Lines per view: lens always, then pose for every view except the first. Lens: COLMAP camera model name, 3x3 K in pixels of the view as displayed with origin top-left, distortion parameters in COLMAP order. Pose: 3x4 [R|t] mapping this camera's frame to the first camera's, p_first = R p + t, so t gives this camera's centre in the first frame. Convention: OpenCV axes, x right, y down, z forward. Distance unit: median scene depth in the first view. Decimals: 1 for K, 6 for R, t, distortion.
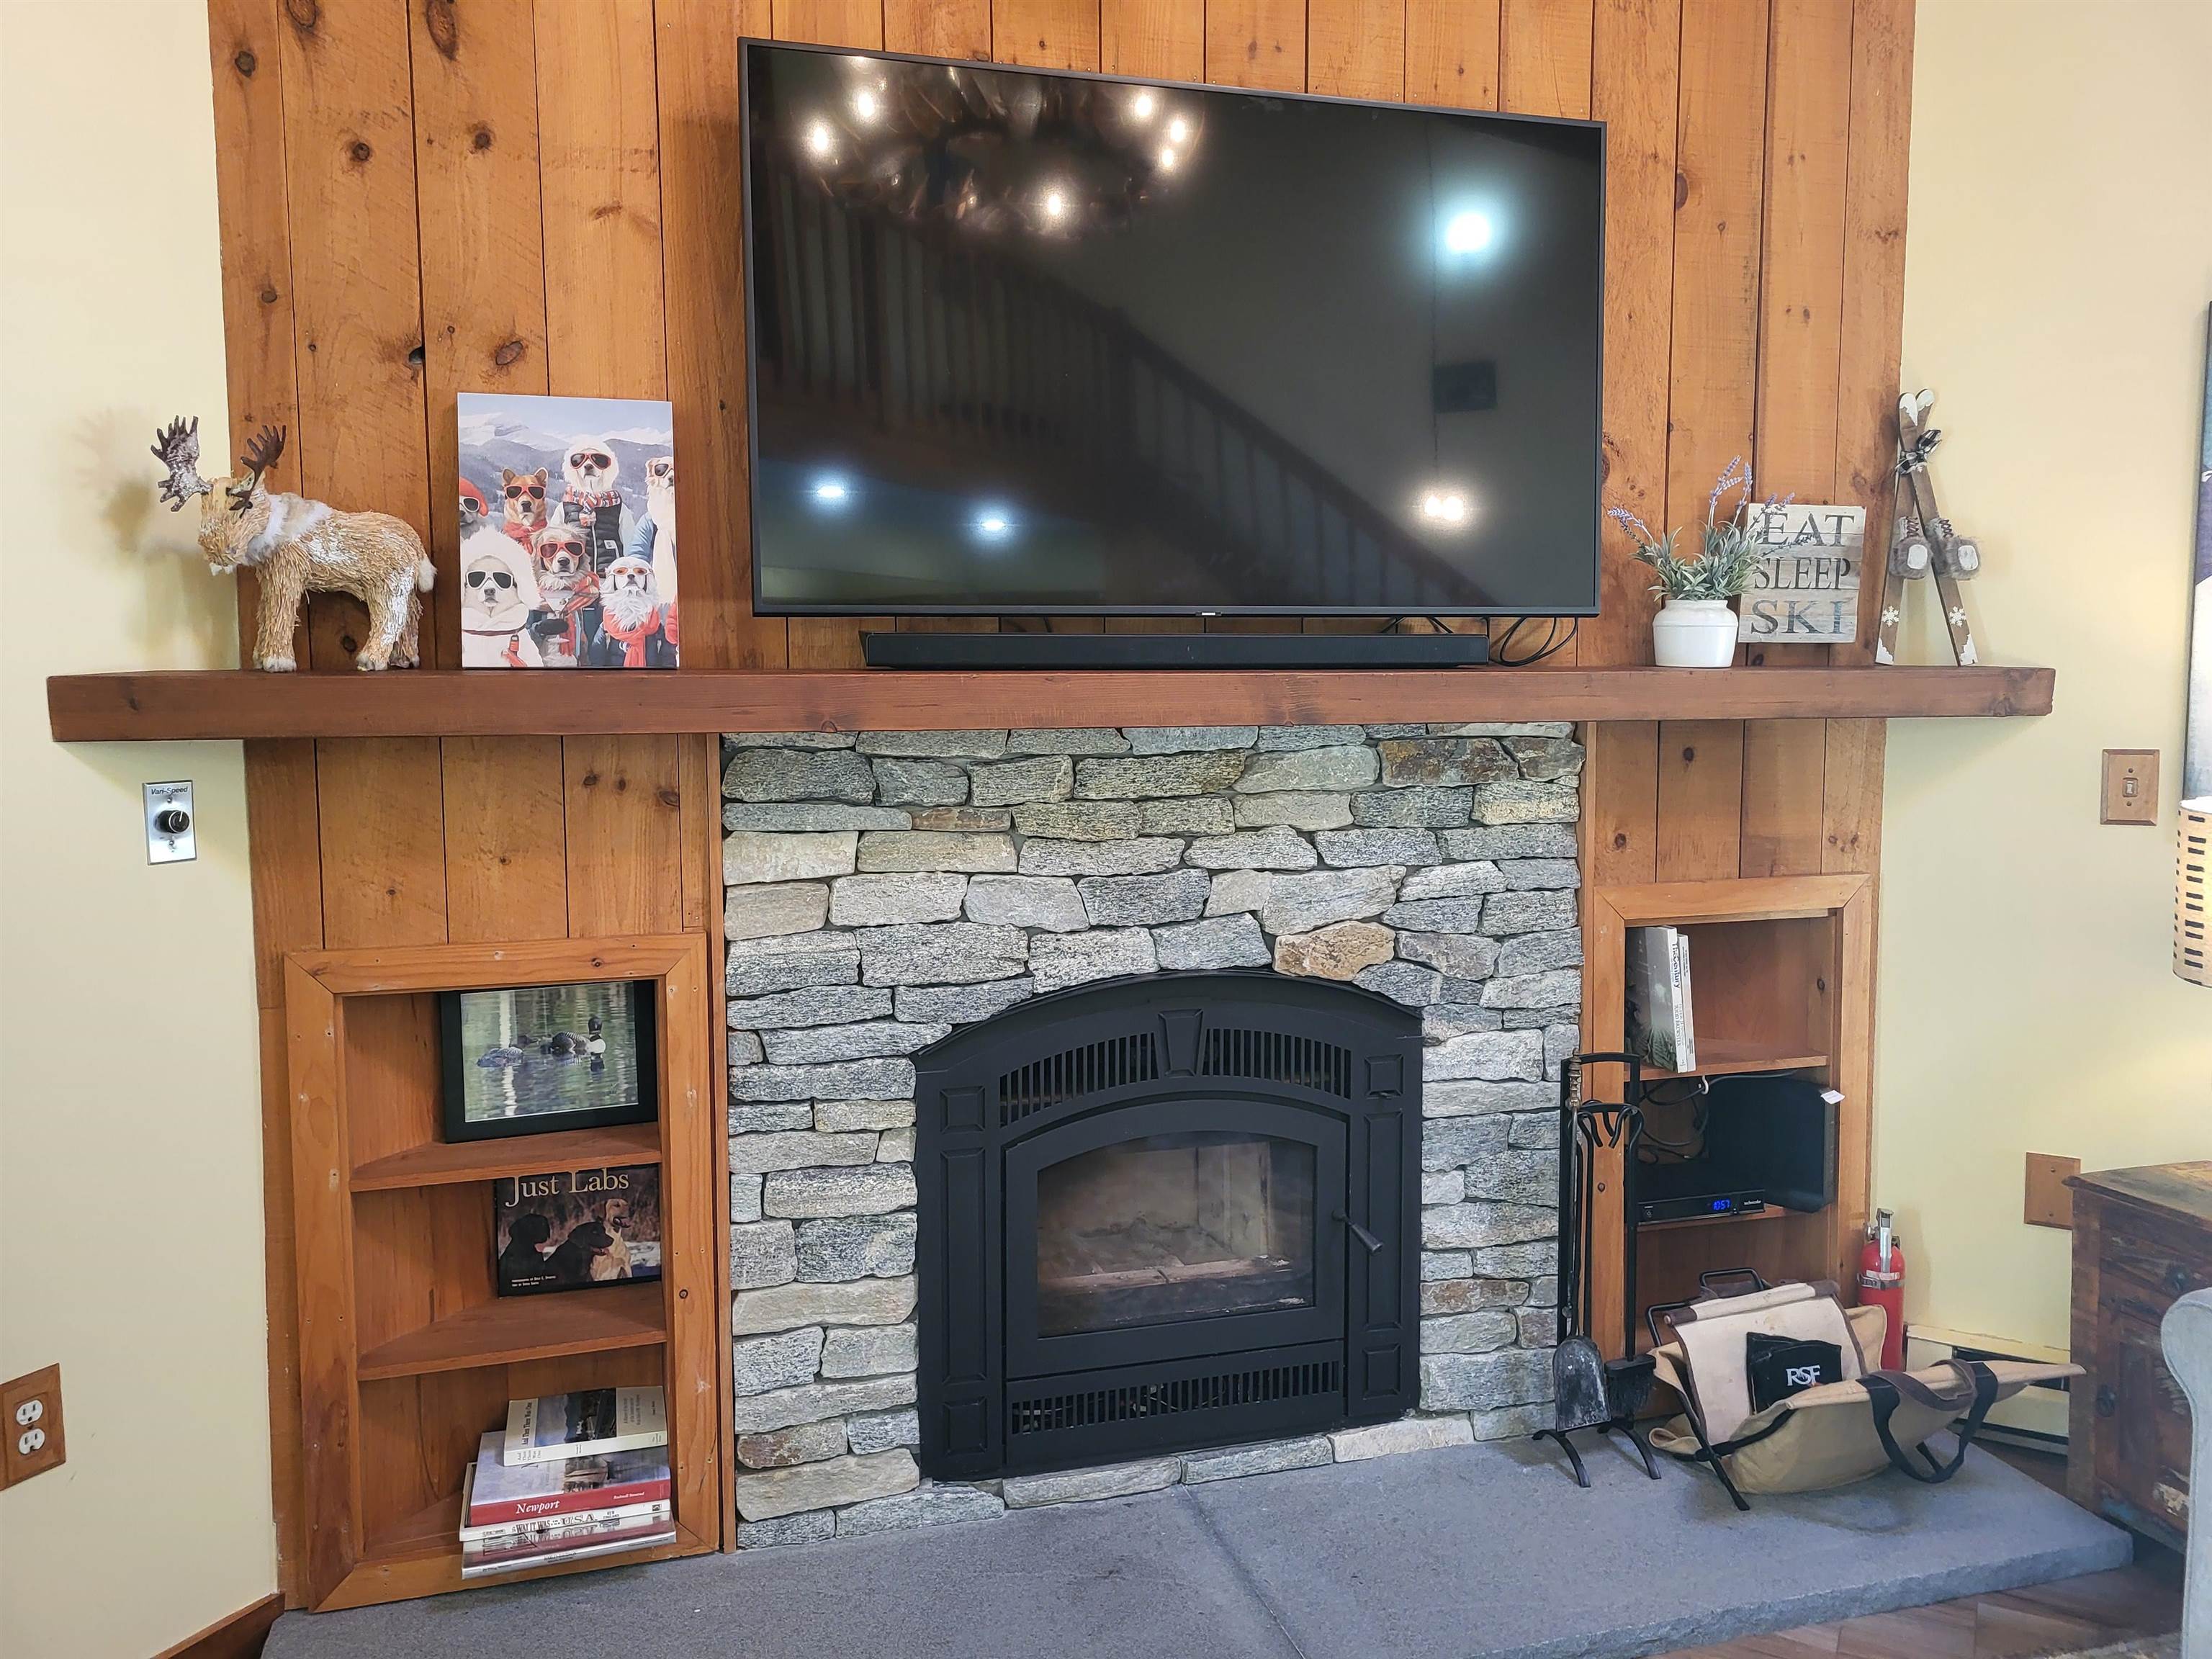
lens RADIAL K [[1664.8, 0, 1066.9], [0, 1664.8, 807.0], [0, 0, 1]] dist [0.046487, -0.033855]
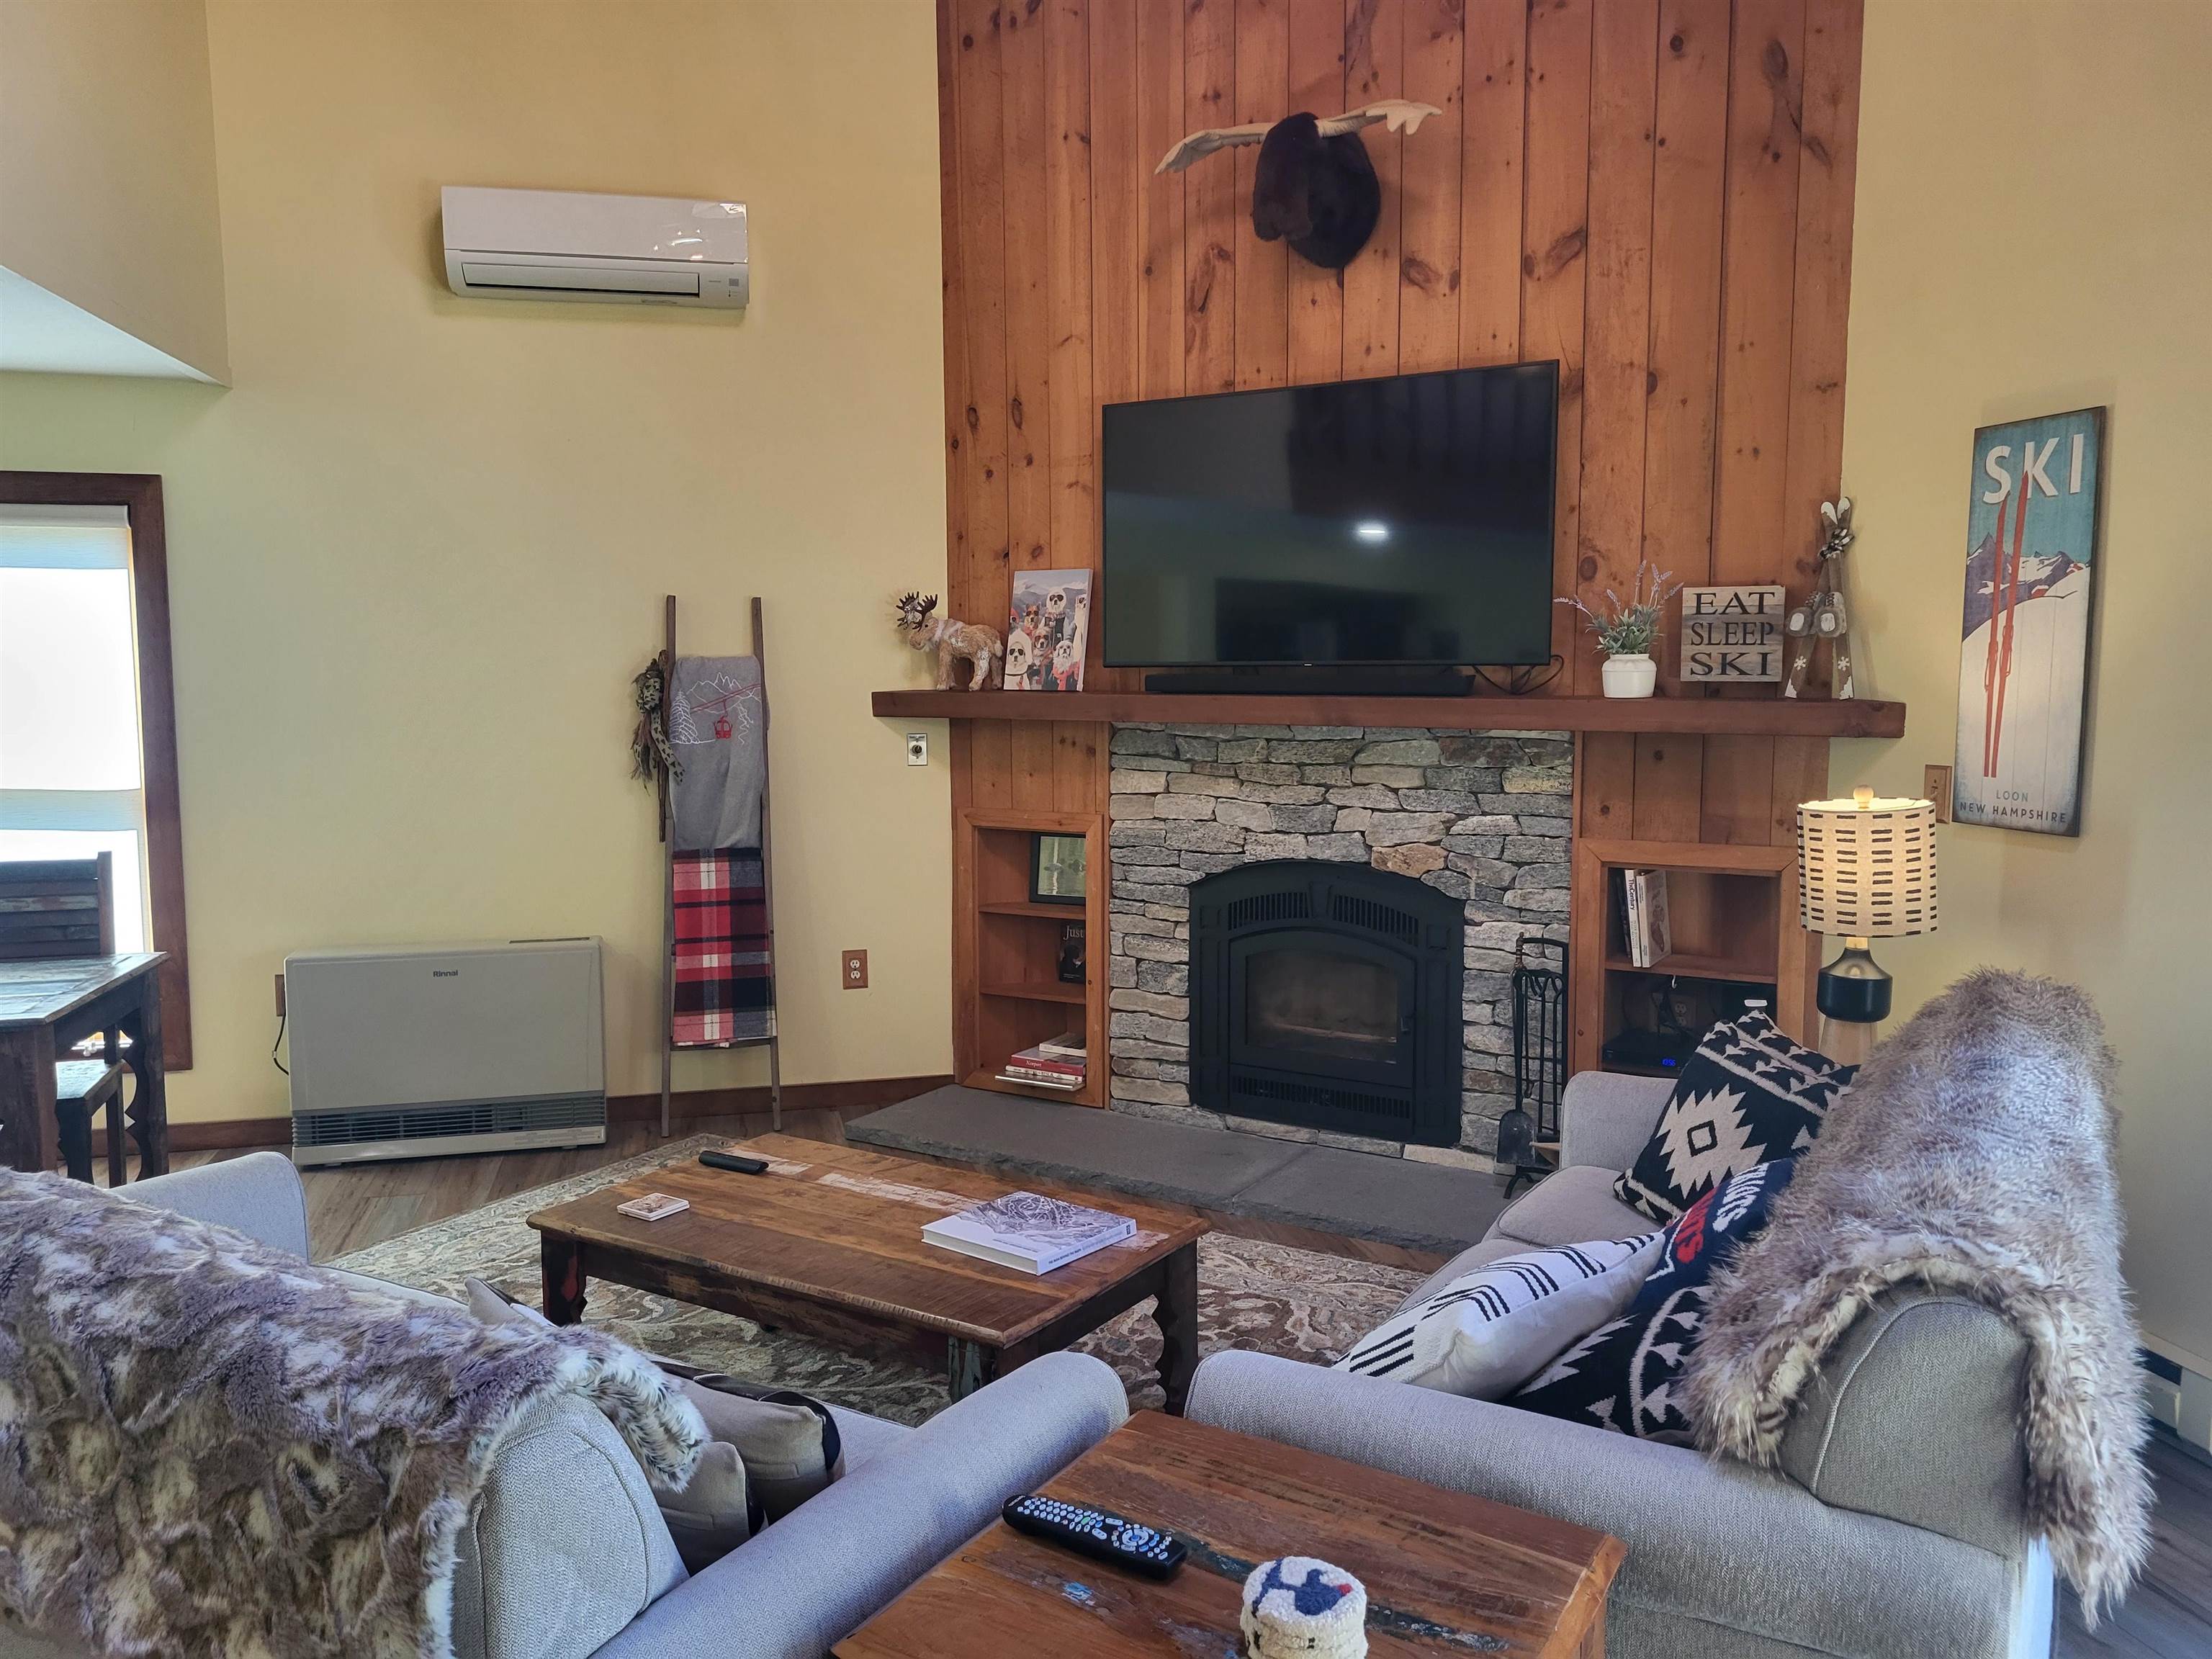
lens RADIAL K [[1664.8, 0, 1106.5], [0, 1664.8, 822.1], [0, 0, 1]] dist [0.046487, -0.033855]
pose [[0.674478, 0.074104, -0.734566, 1.288694], [-0.061196, 0.997138, 0.044402, -0.009677], [0.735754, 0.015005, 0.677083, -0.415894]]
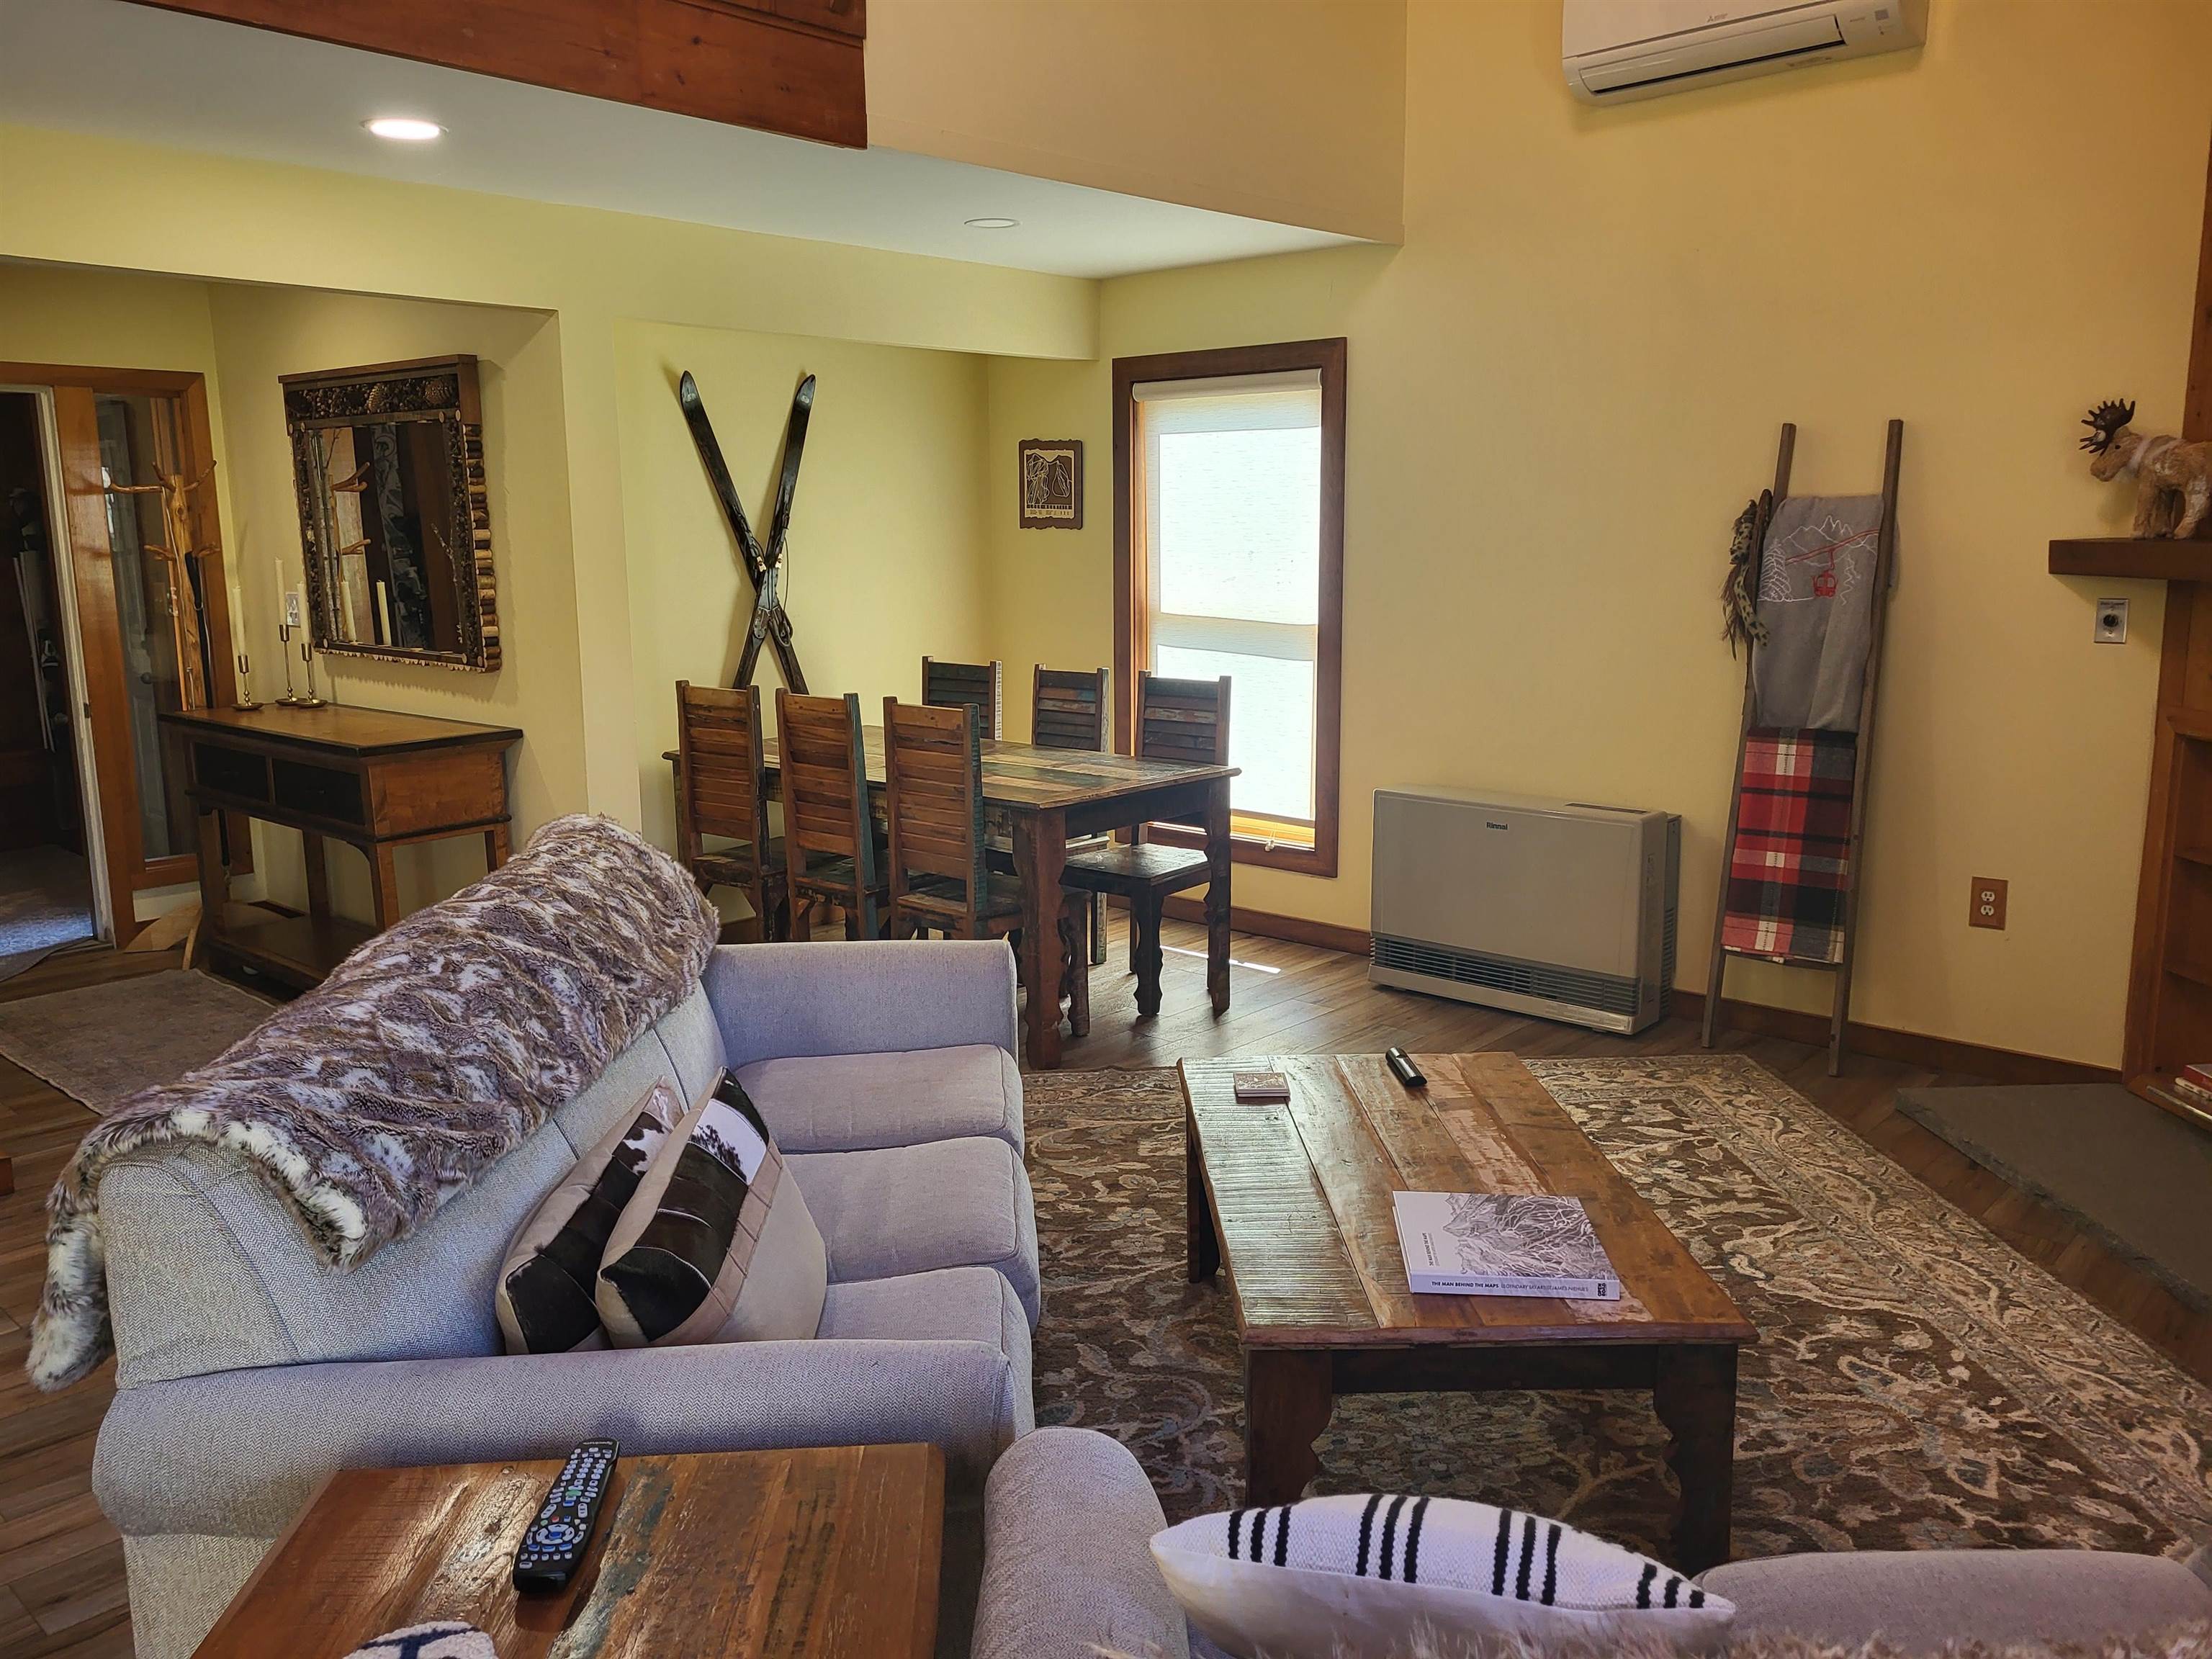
lens RADIAL K [[1664.8, 0, 1108.9], [0, 1664.8, 806.9], [0, 0, 1]] dist [0.046487, -0.033855]
pose [[-0.227213, 0.171689, -0.958591, 1.290099], [-0.070216, 0.978886, 0.191967, -0.058573], [0.971311, 0.110925, -0.210360, 0.295334]]
